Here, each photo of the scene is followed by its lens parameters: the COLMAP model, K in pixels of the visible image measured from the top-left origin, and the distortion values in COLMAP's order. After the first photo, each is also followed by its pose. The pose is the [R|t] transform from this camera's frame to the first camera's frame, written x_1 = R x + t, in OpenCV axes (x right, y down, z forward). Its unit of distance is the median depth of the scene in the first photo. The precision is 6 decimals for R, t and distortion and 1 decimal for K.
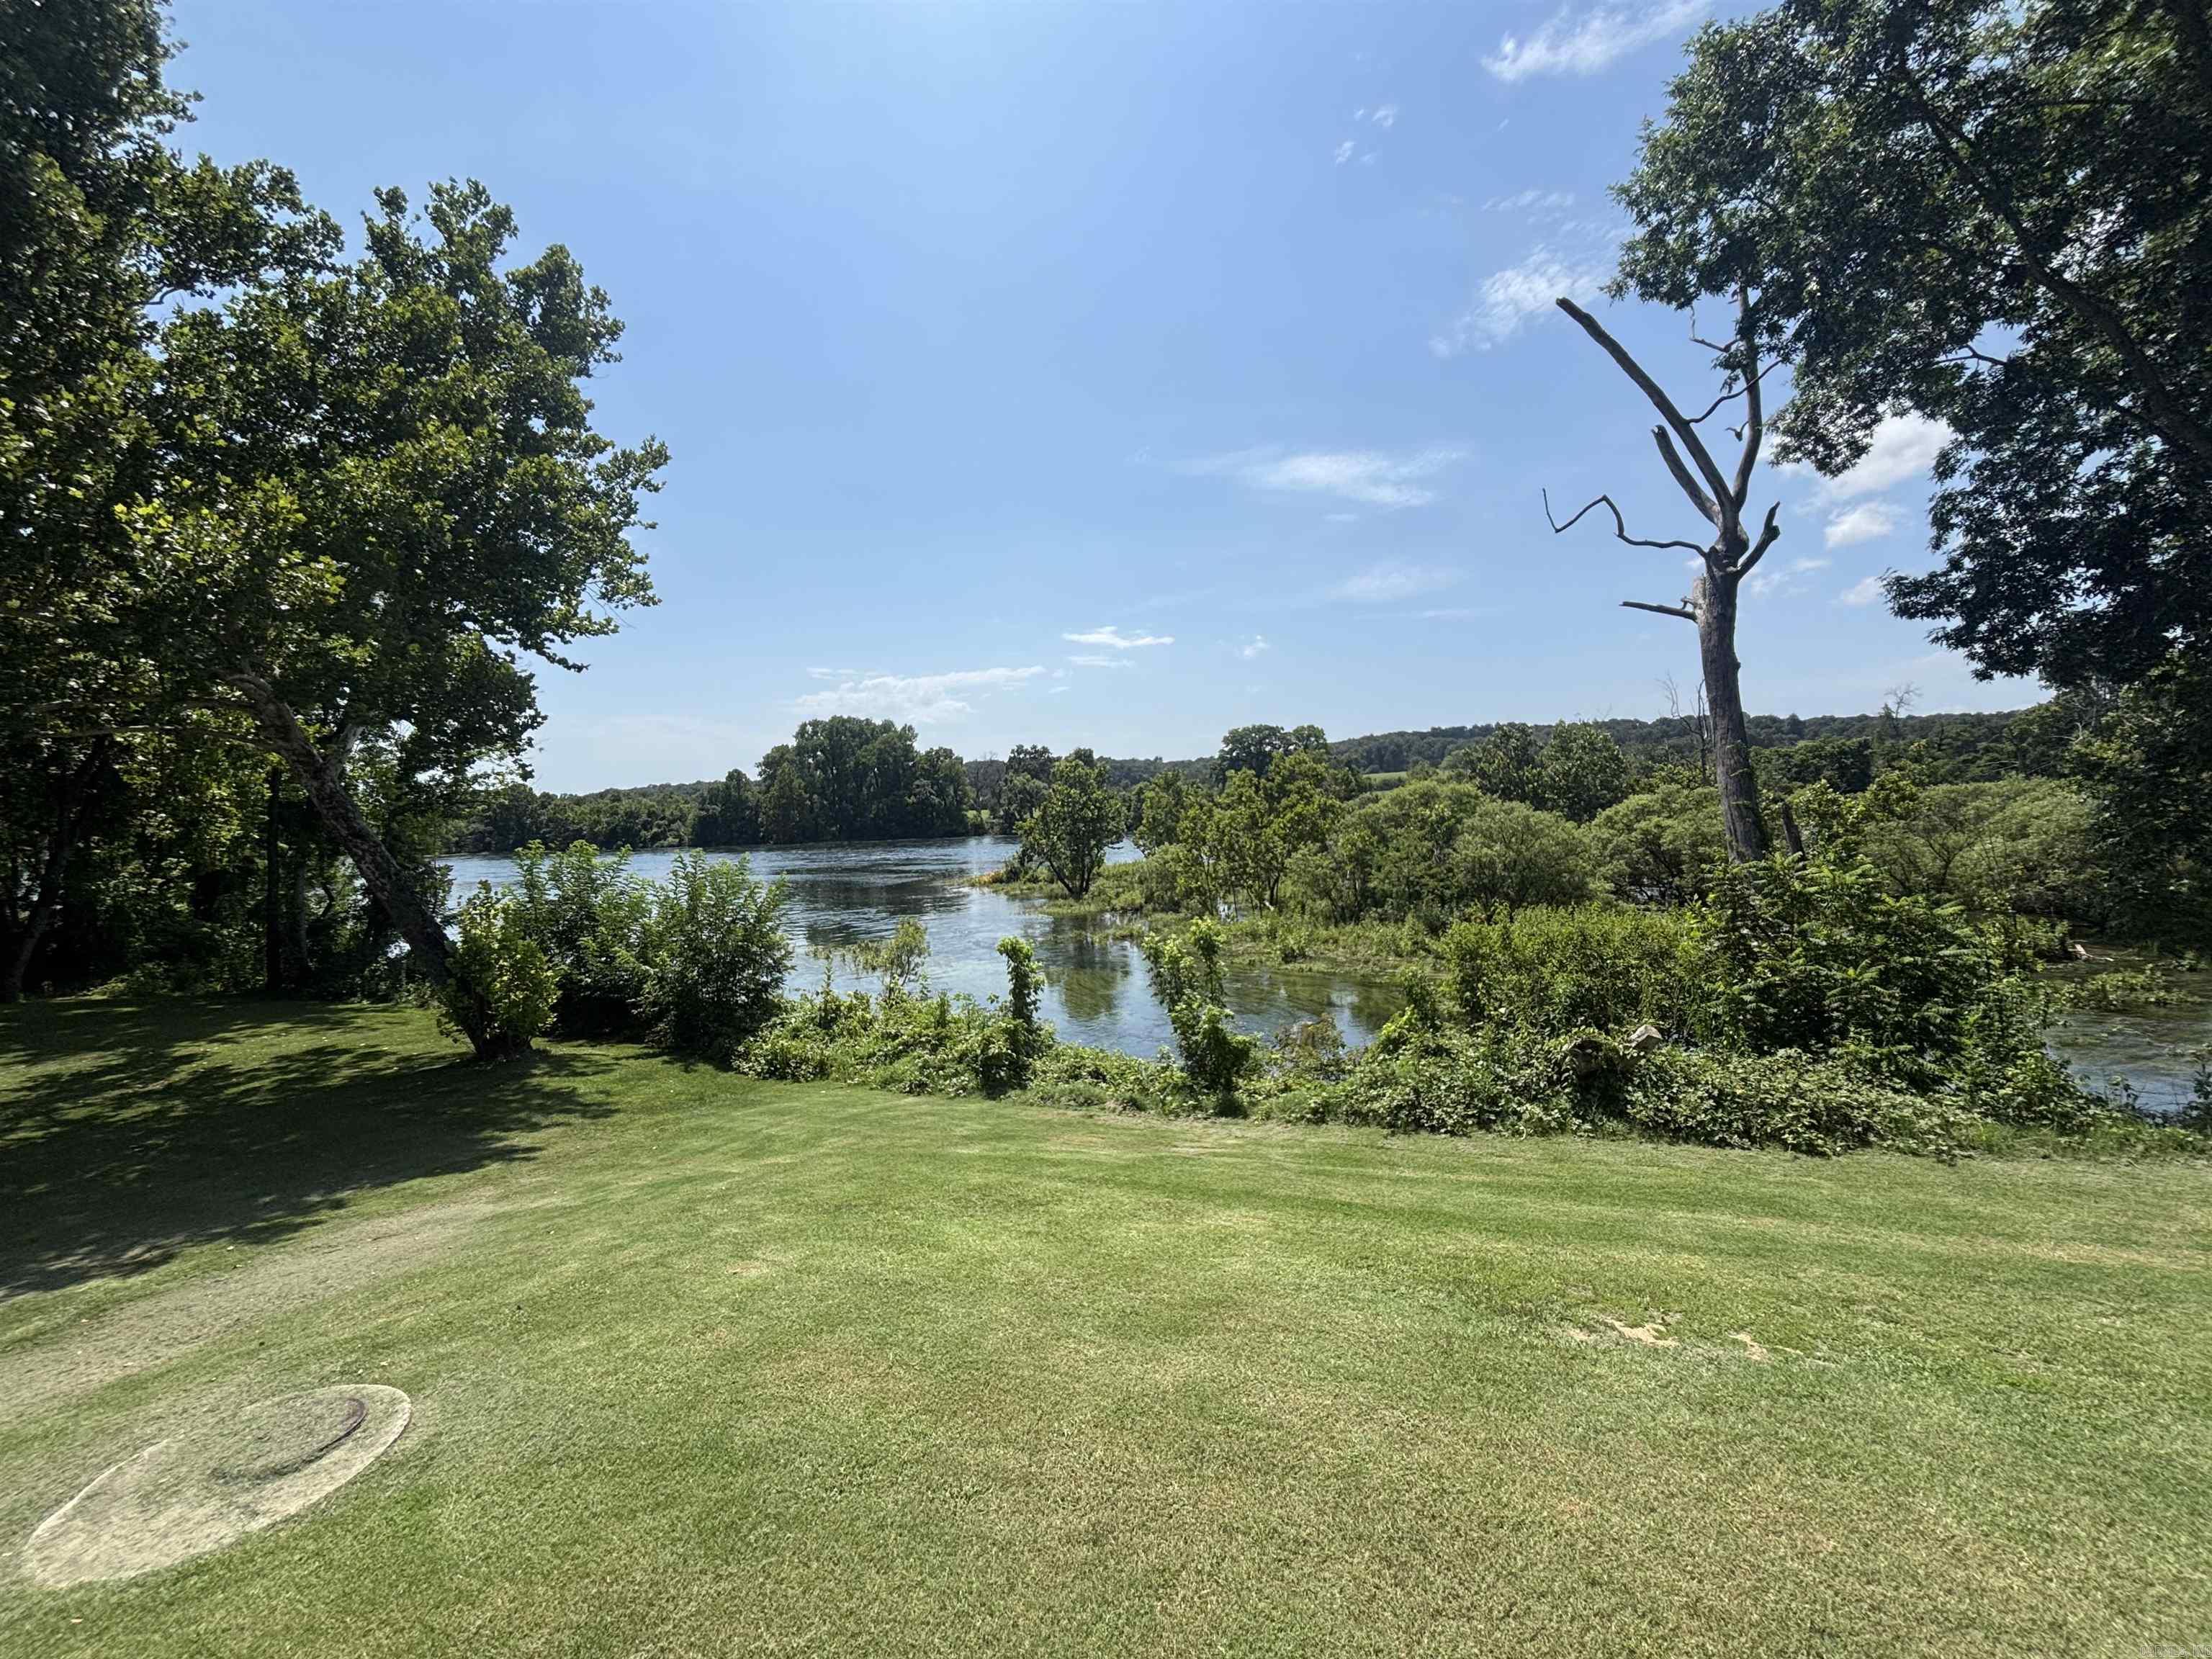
lens RADIAL K [[897.7, 0, 1113.3], [0, 897.7, 836.5], [0, 0, 1]] dist [-0.000676, 0.000608]
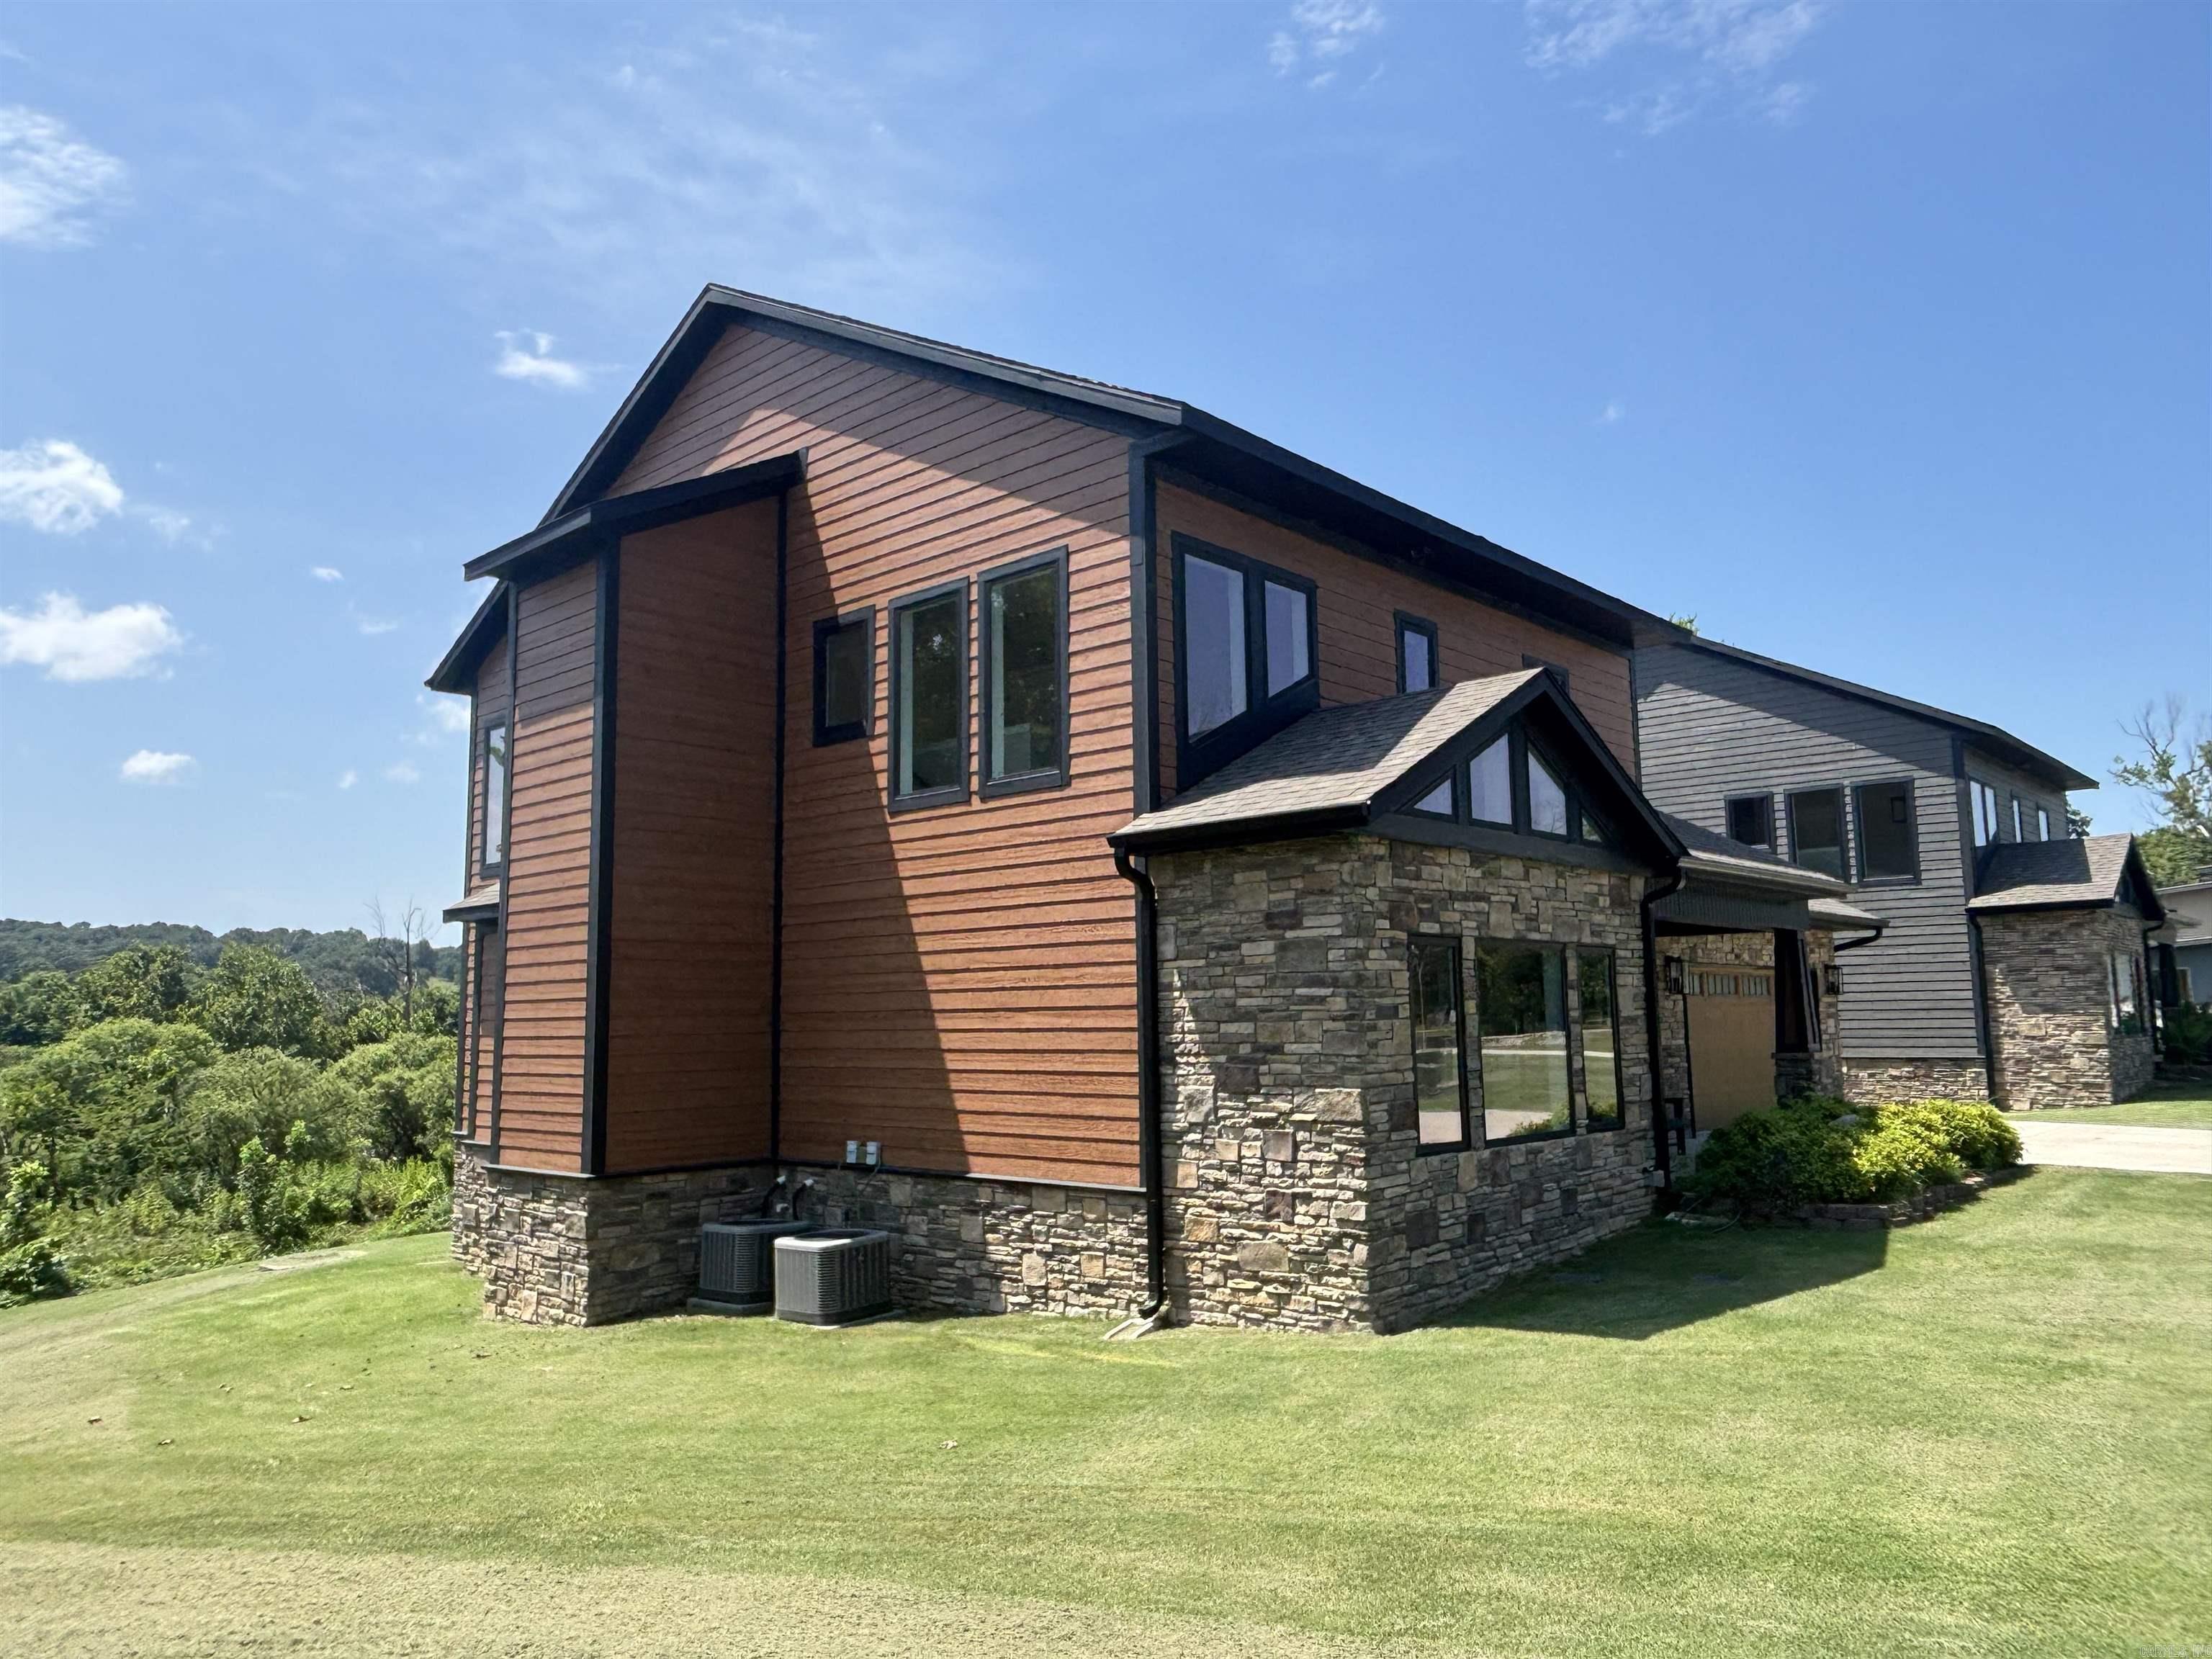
lens RADIAL K [[1503.4, 0, 1107.5], [0, 1503.4, 836.7], [0, 0, 1]] dist [0.008104, -0.028254]
pose [[0.468758, 0.144706, 0.871393, -1.004515], [0.020822, 0.984406, -0.174674, 0.066116], [-0.883081, 0.100024, 0.458435, -0.839640]]
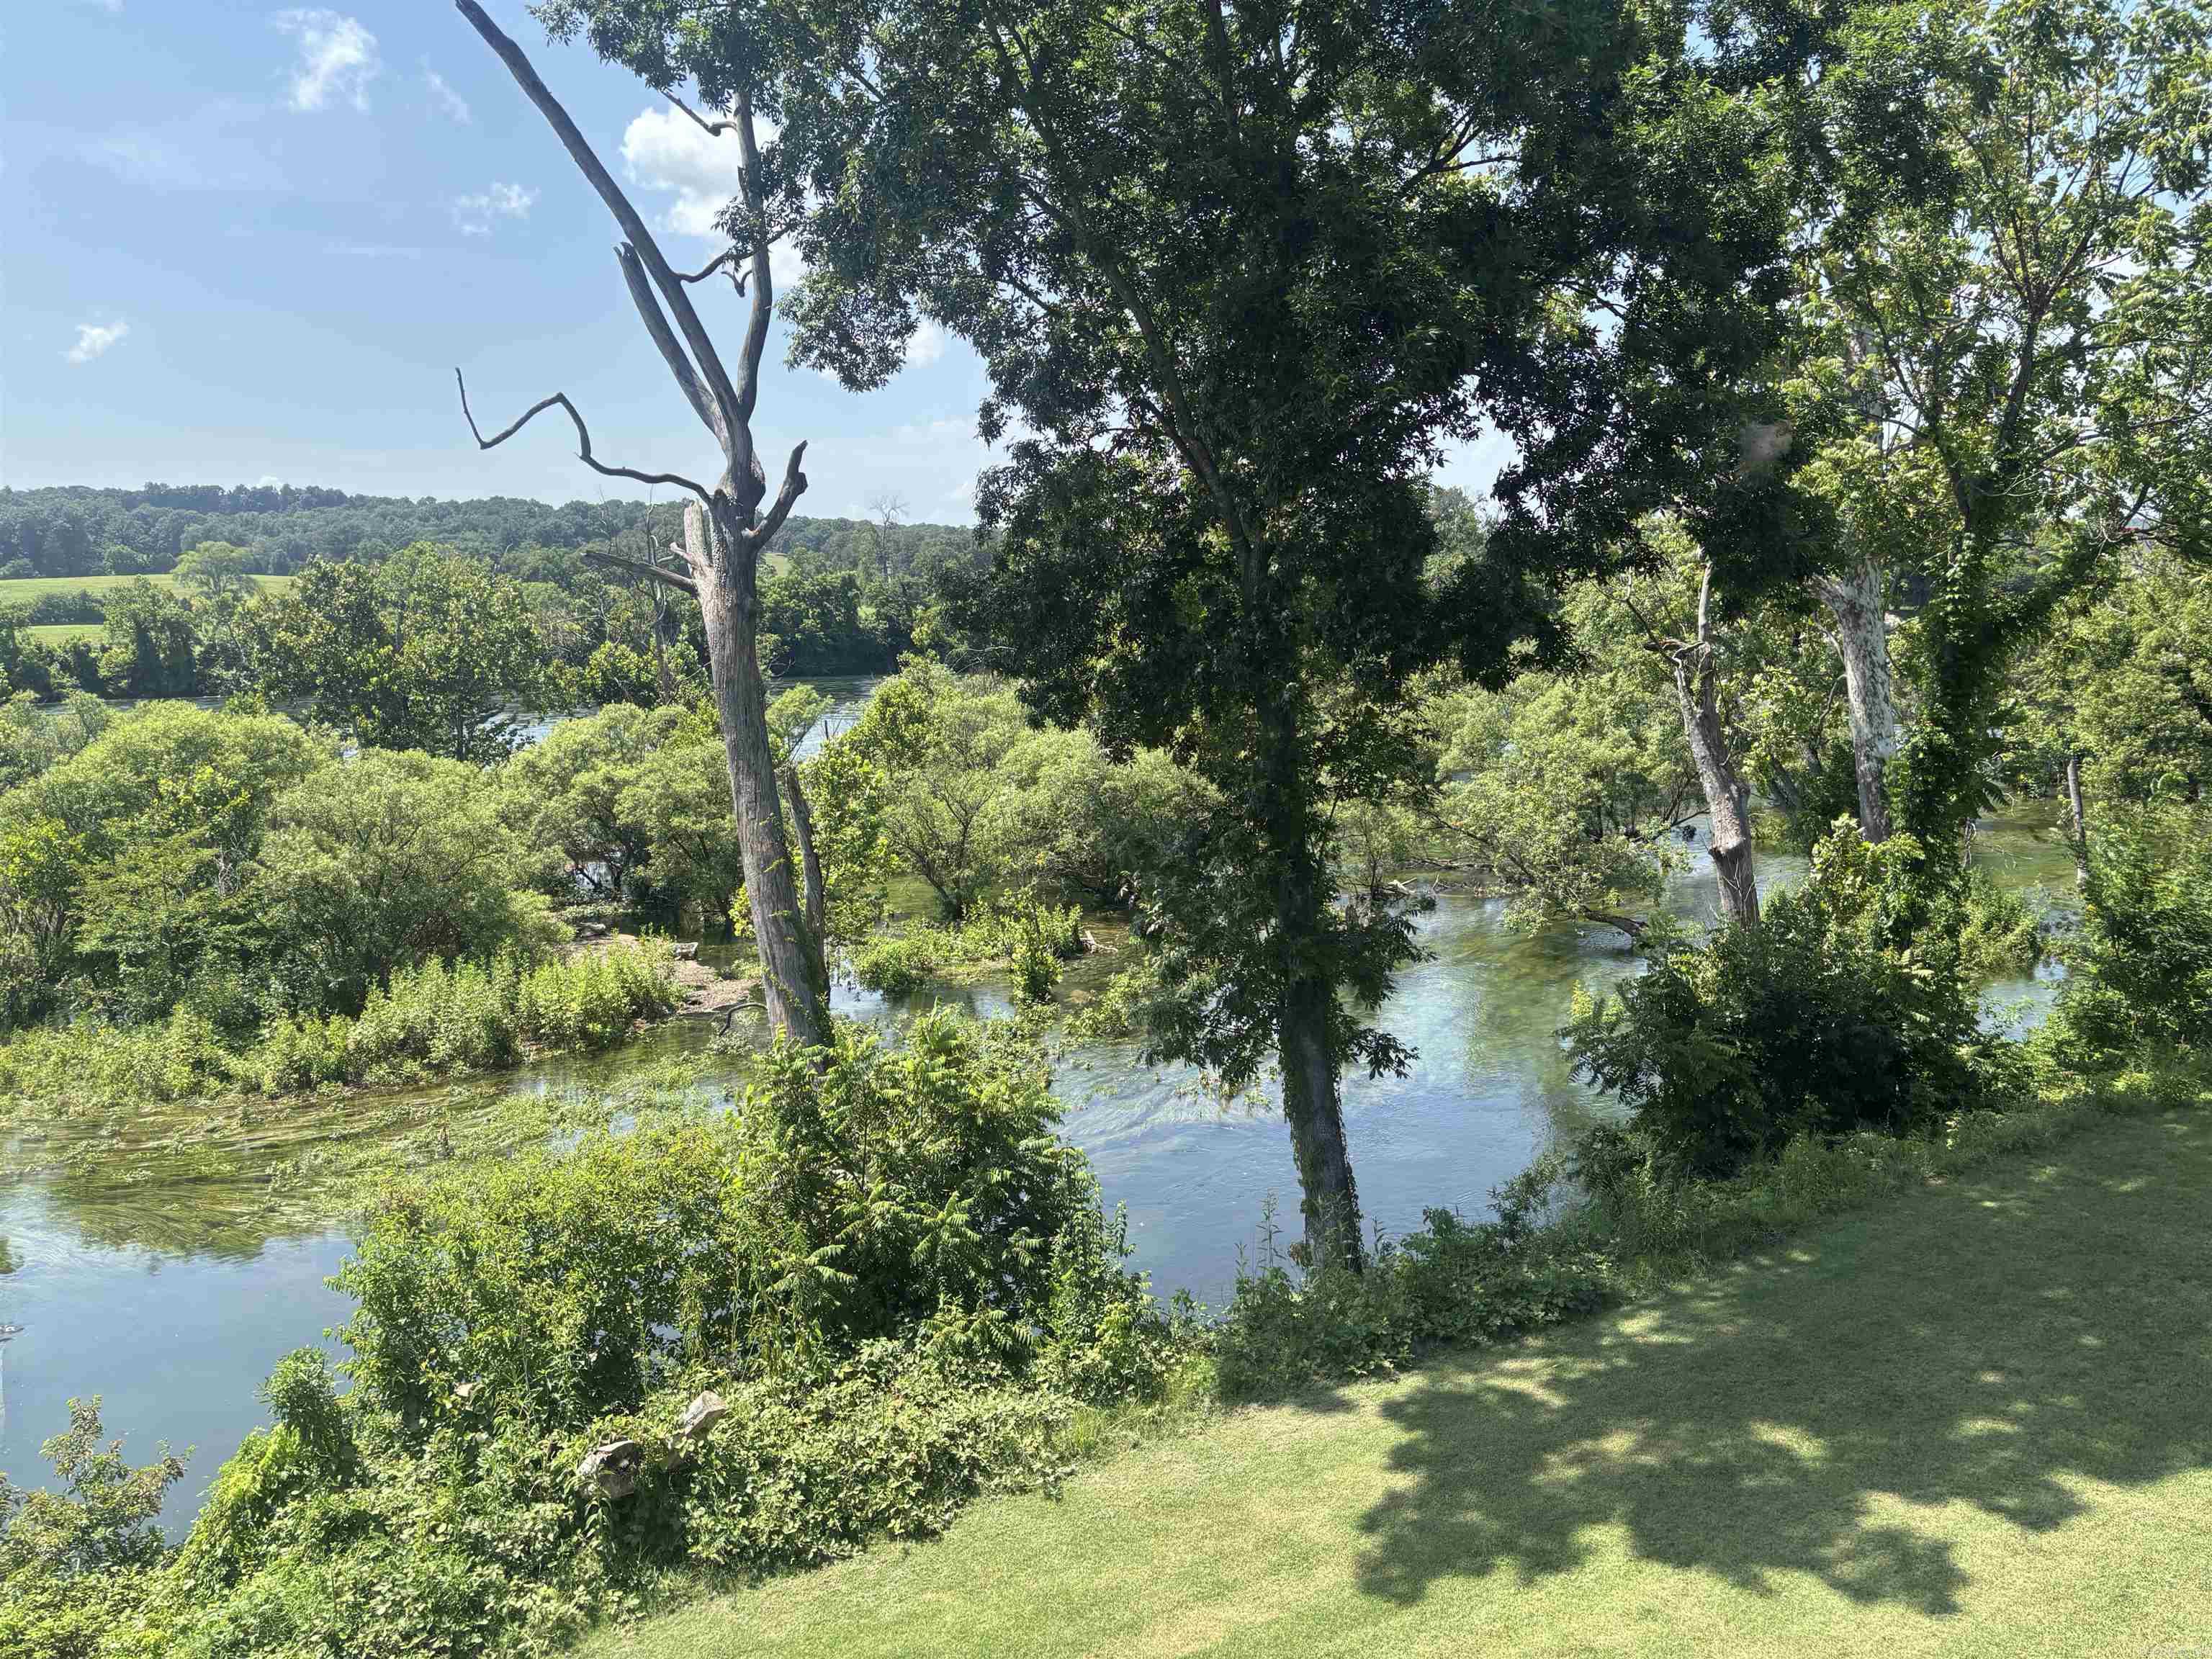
lens RADIAL K [[1660.3, 0, 1115.9], [0, 1660.3, 850.6], [0, 0, 1]] dist [0.041288, -0.039215]
pose [[0.654572, -0.086335, 0.751053, -0.040109], [0.017646, 0.994932, 0.098990, -0.169448], [-0.755793, -0.051543, 0.652778, 0.019799]]
